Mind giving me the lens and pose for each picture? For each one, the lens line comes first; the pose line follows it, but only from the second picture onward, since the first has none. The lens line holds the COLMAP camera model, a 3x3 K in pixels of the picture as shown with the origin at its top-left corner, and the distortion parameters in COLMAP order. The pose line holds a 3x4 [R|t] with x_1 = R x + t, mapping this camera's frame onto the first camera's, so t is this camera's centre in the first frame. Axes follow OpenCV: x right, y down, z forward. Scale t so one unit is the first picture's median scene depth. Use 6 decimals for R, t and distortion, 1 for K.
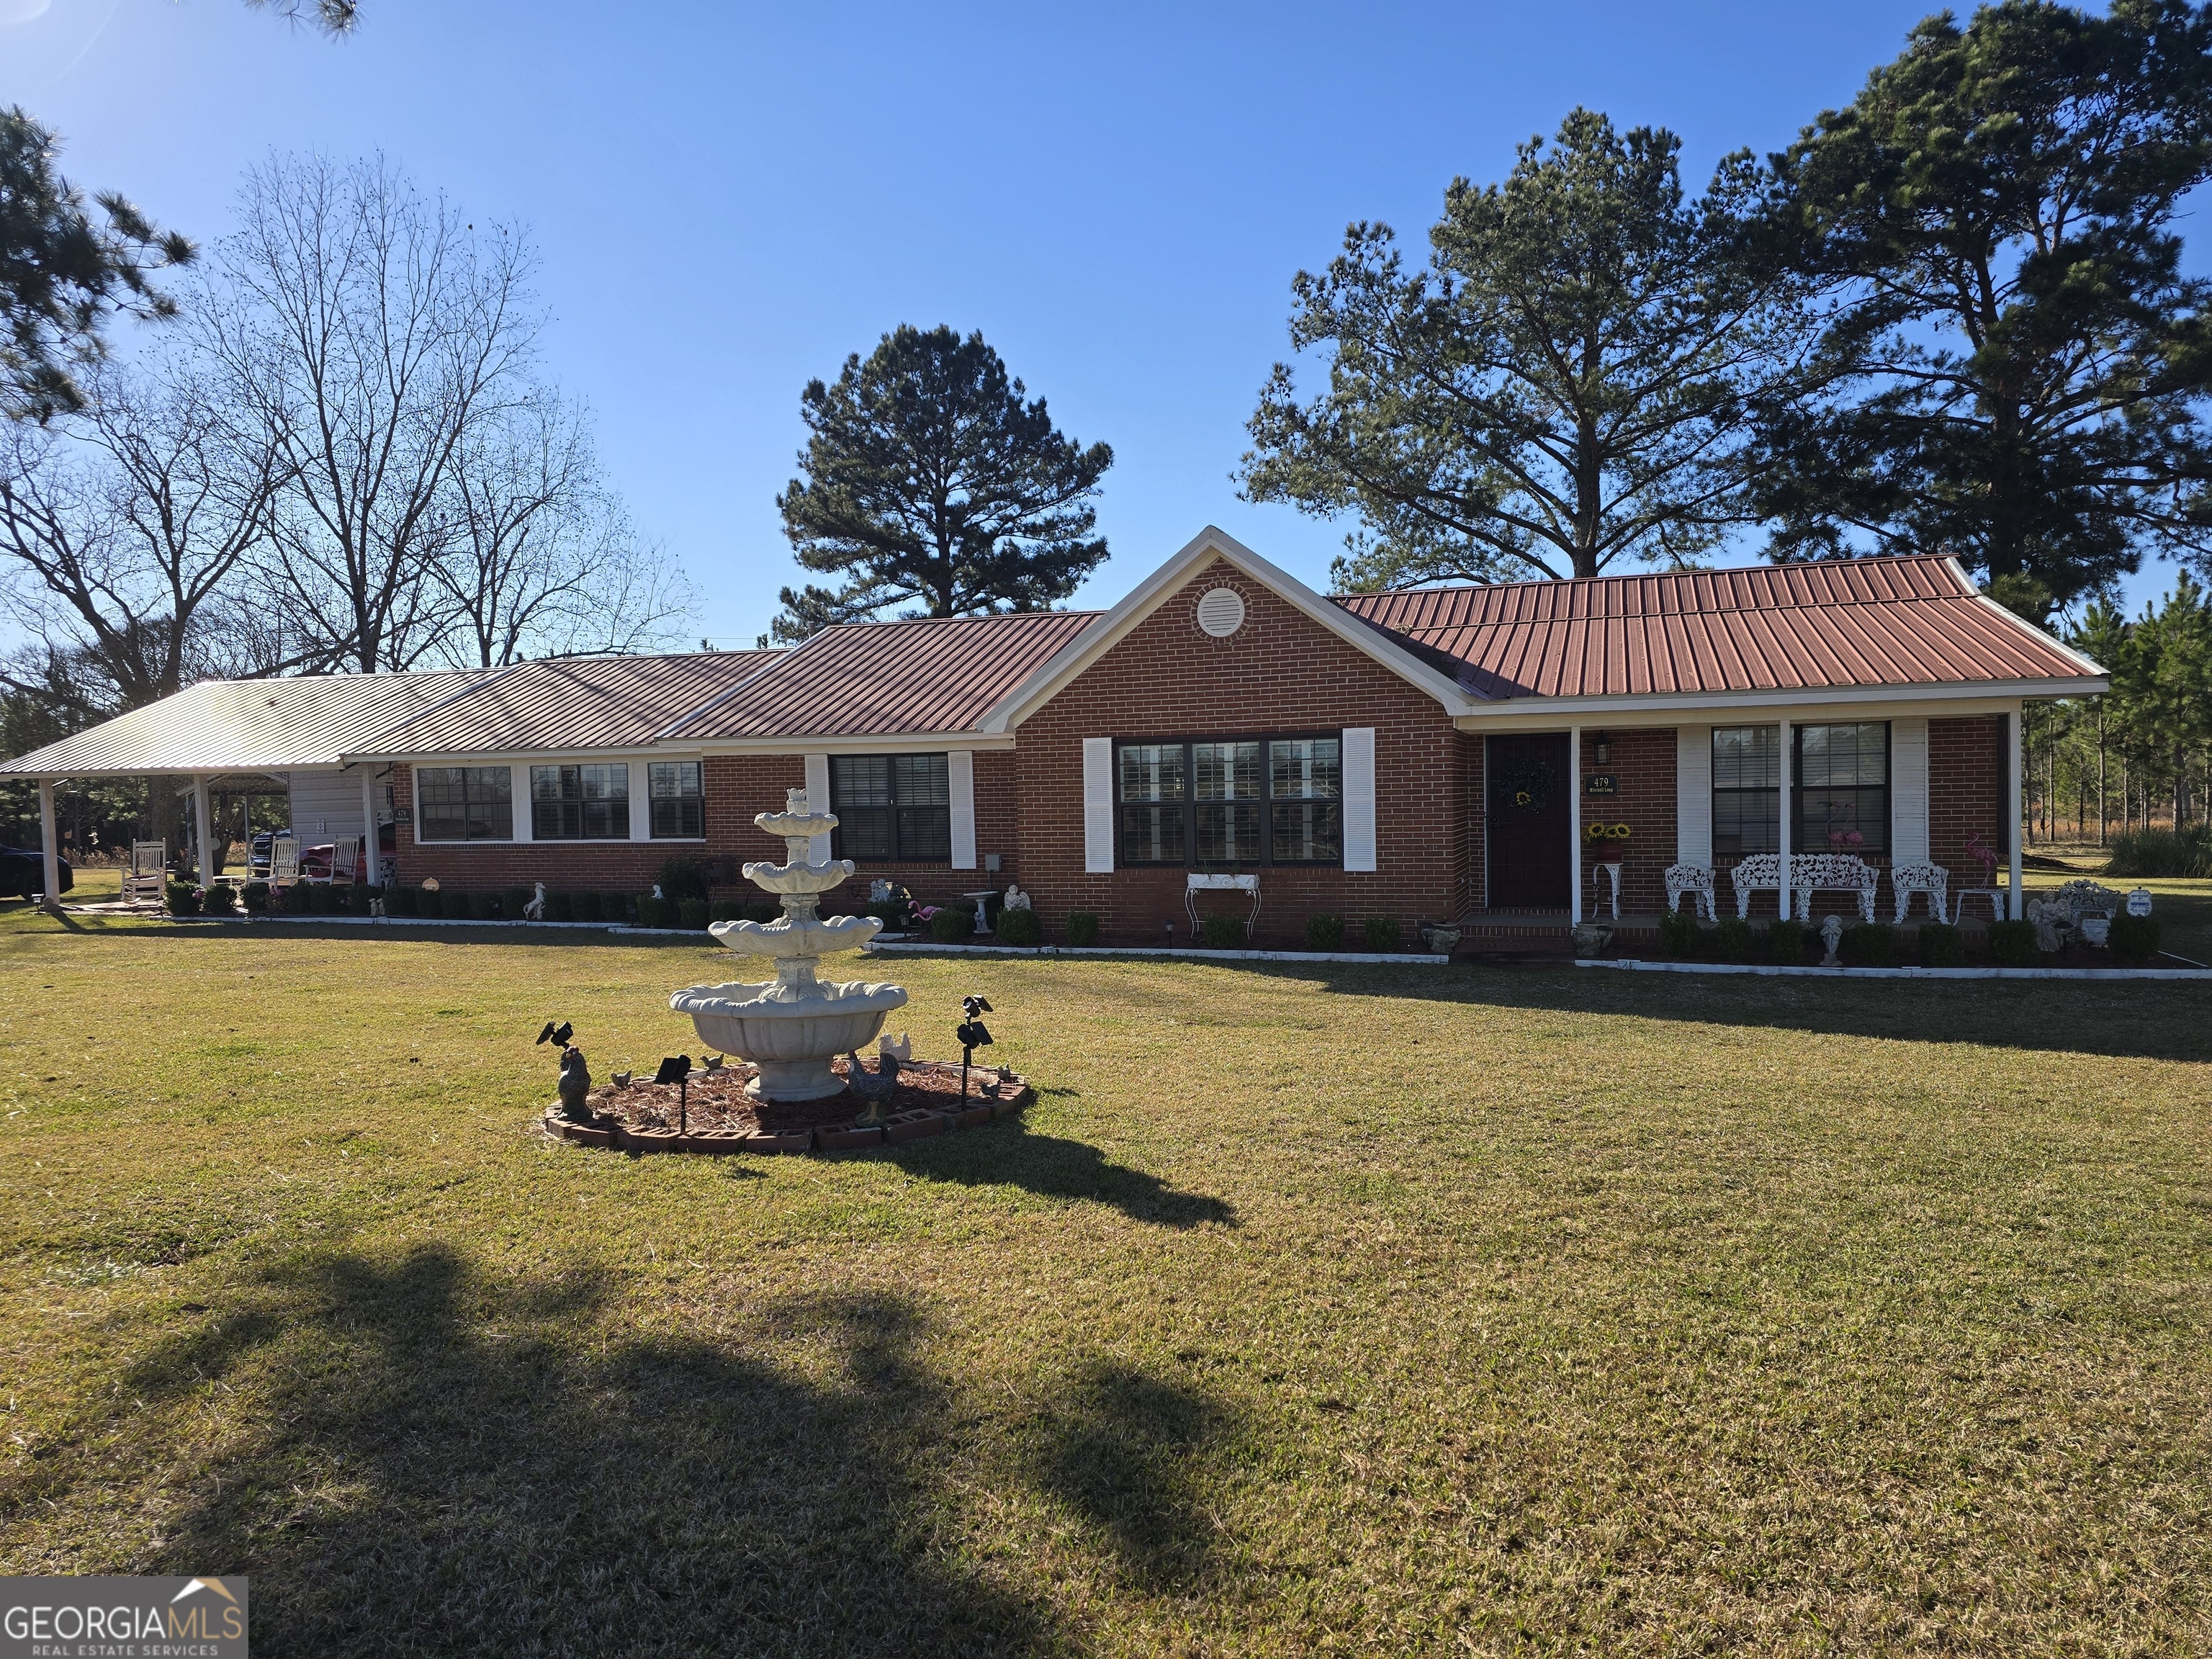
lens RADIAL K [[1499.2, 0, 1111.1], [0, 1499.2, 834.9], [0, 0, 1]] dist [0.064445, -0.067021]
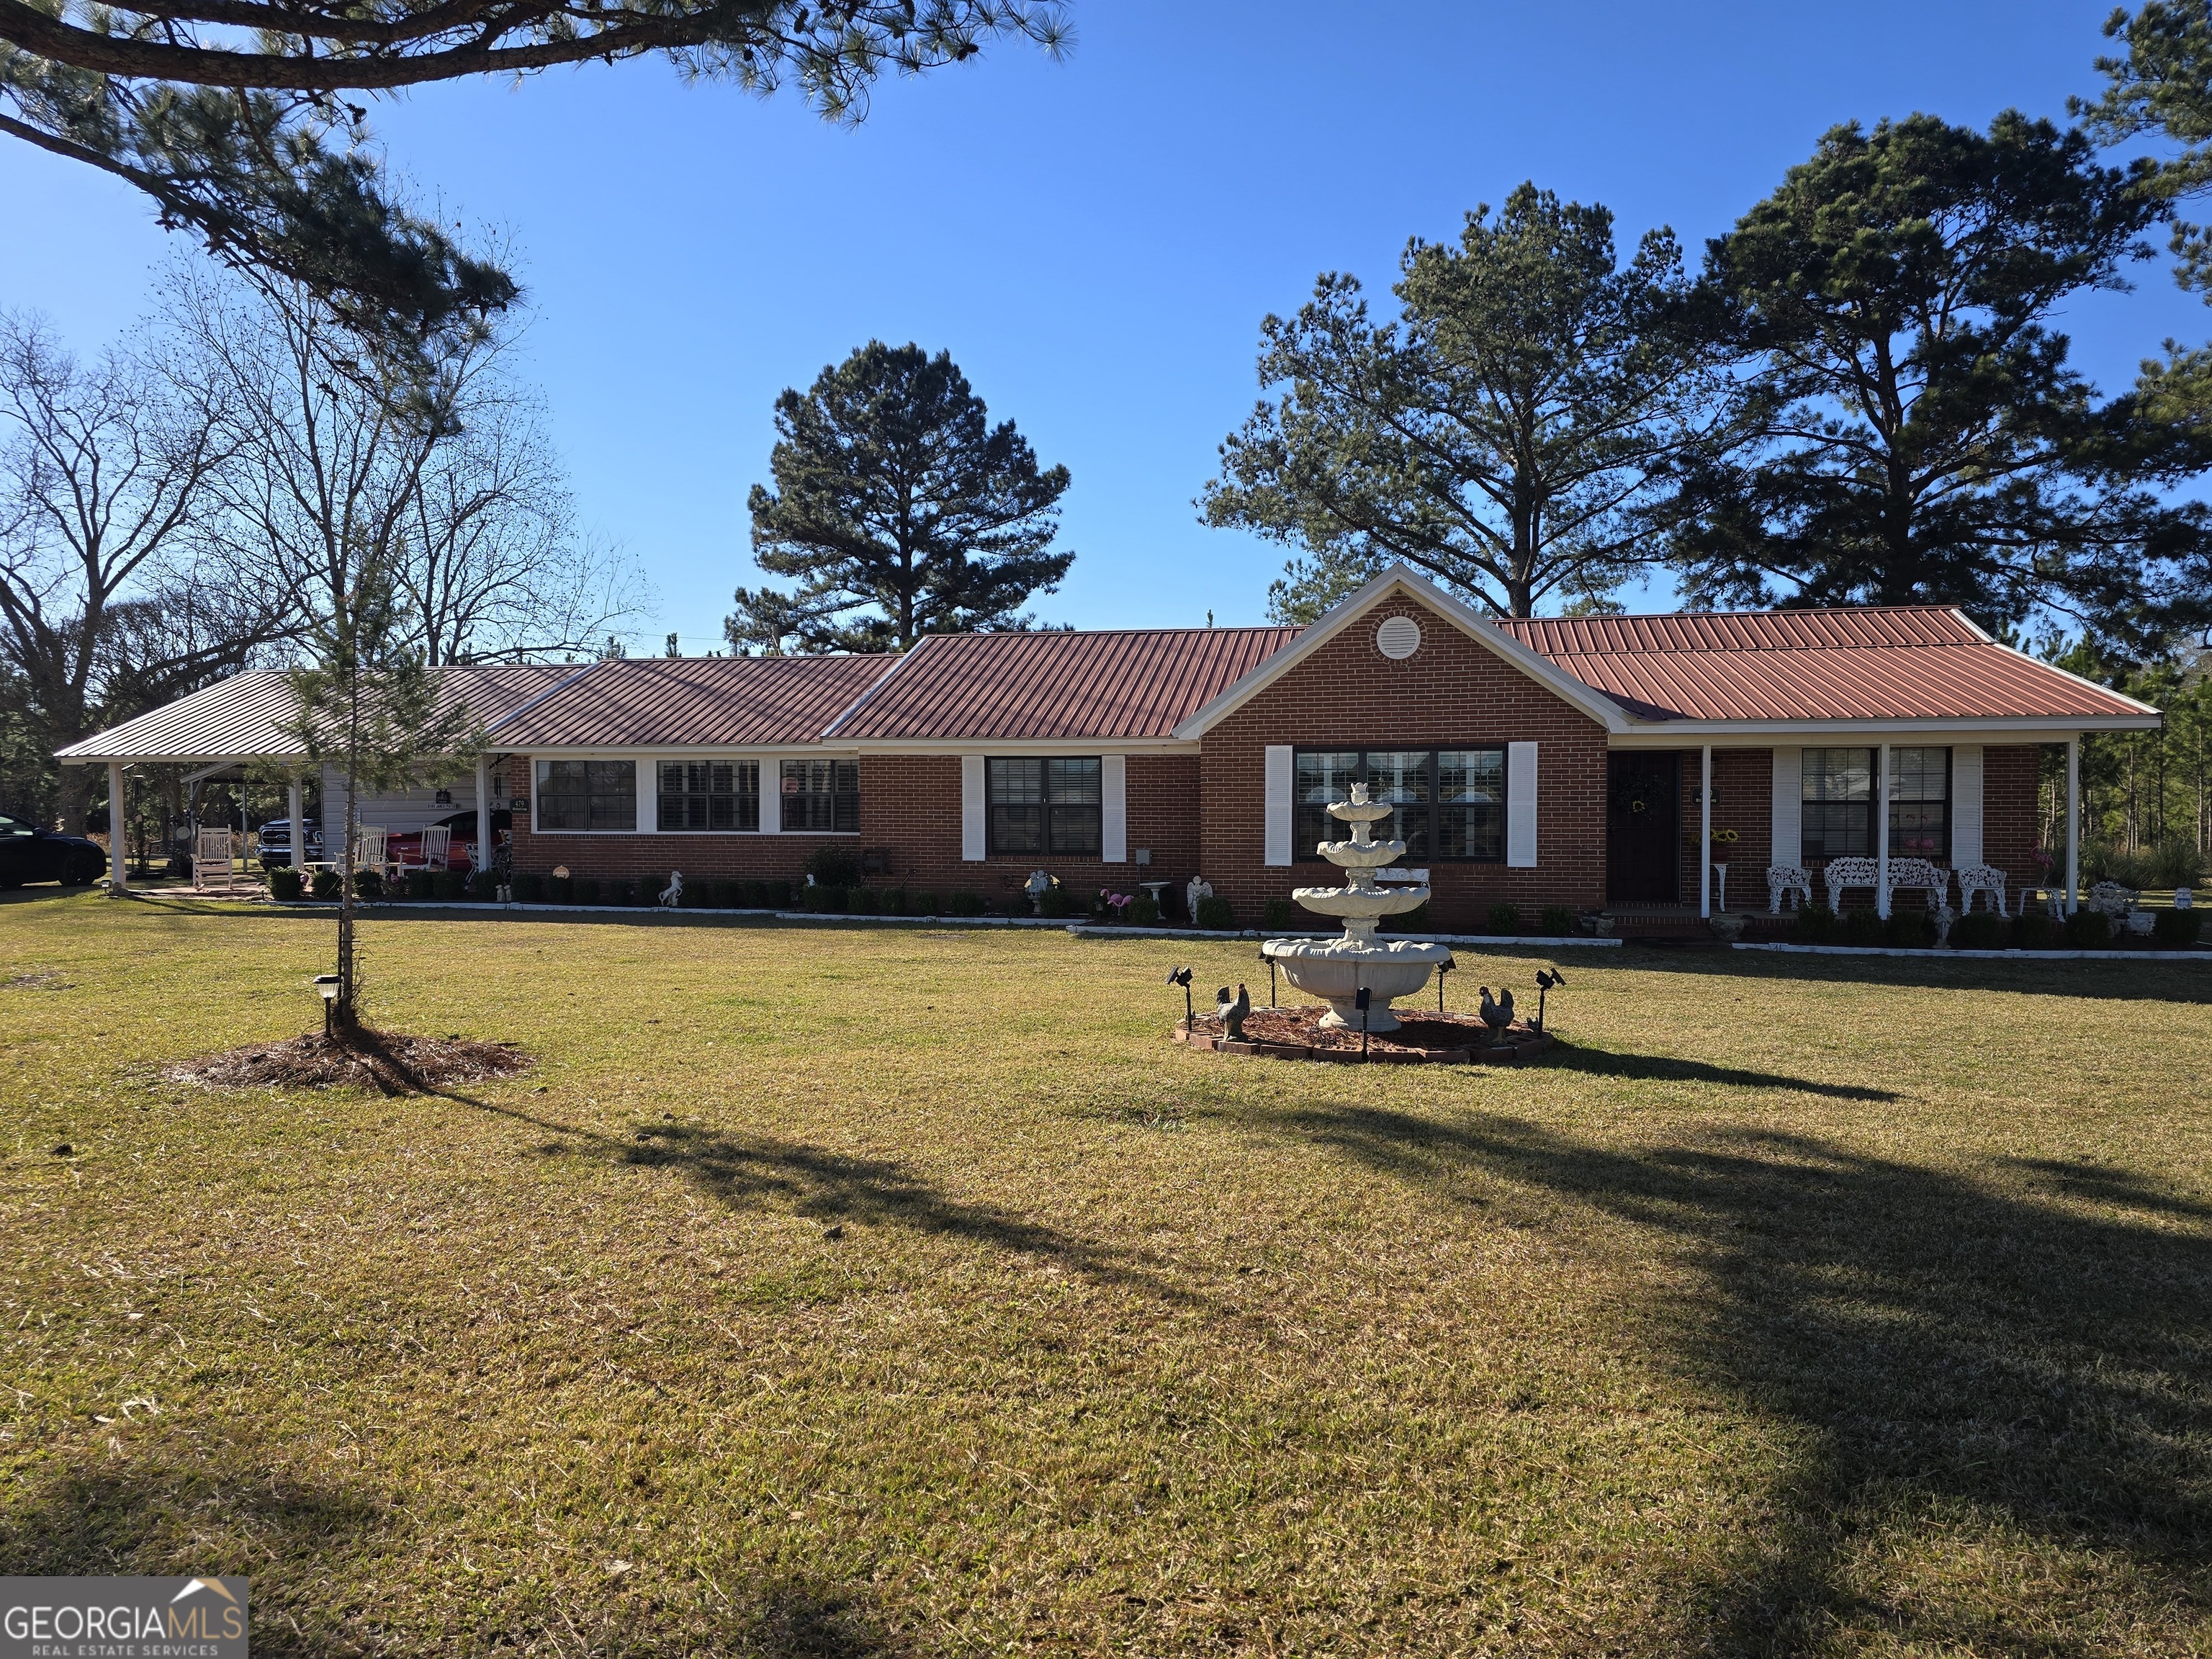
lens RADIAL K [[1499.2, 0, 1104.0], [0, 1499.2, 818.5], [0, 0, 1]] dist [0.064445, -0.067021]
pose [[0.992218, 0.017001, 0.123350, -0.135764], [-0.014935, 0.999733, -0.017651, 0.005693], [-0.123618, 0.015671, 0.992206, -0.047508]]
